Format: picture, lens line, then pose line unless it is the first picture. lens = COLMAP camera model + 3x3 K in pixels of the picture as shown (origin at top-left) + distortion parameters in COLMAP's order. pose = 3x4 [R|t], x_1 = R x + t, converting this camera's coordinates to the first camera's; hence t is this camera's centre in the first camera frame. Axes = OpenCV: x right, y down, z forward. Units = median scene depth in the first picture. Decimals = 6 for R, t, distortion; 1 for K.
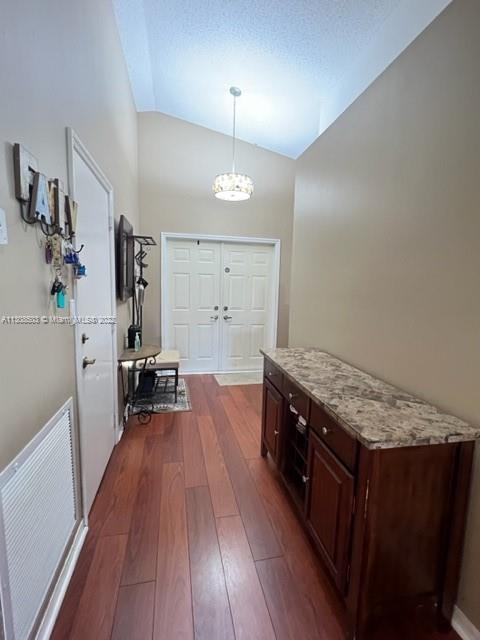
lens RADIAL K [[300.4, 0, 241.8], [0, 300.4, 320.0], [0, 0, 1]] dist [-0.001920, -0.000243]
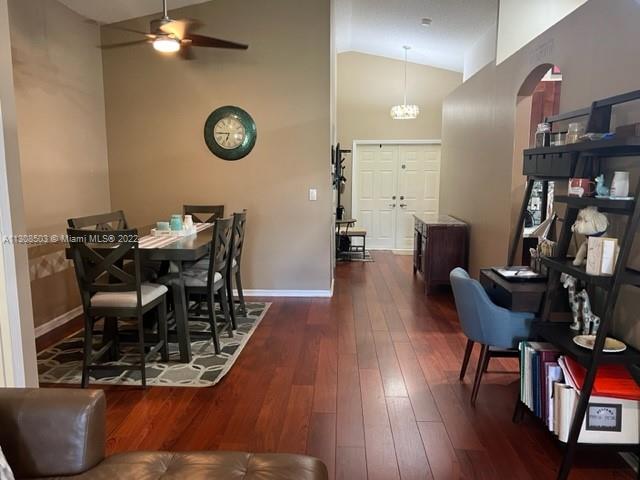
lens RADIAL K [[499.5, 0, 319.2], [0, 499.5, 241.8], [0, 0, 1]] dist [-0.003856, -0.001423]
pose [[0.965002, 0.013538, -0.261893, 0.175113], [-0.010562, 0.999863, 0.012767, 0.132057], [0.262030, -0.009554, 0.965012, -1.191168]]
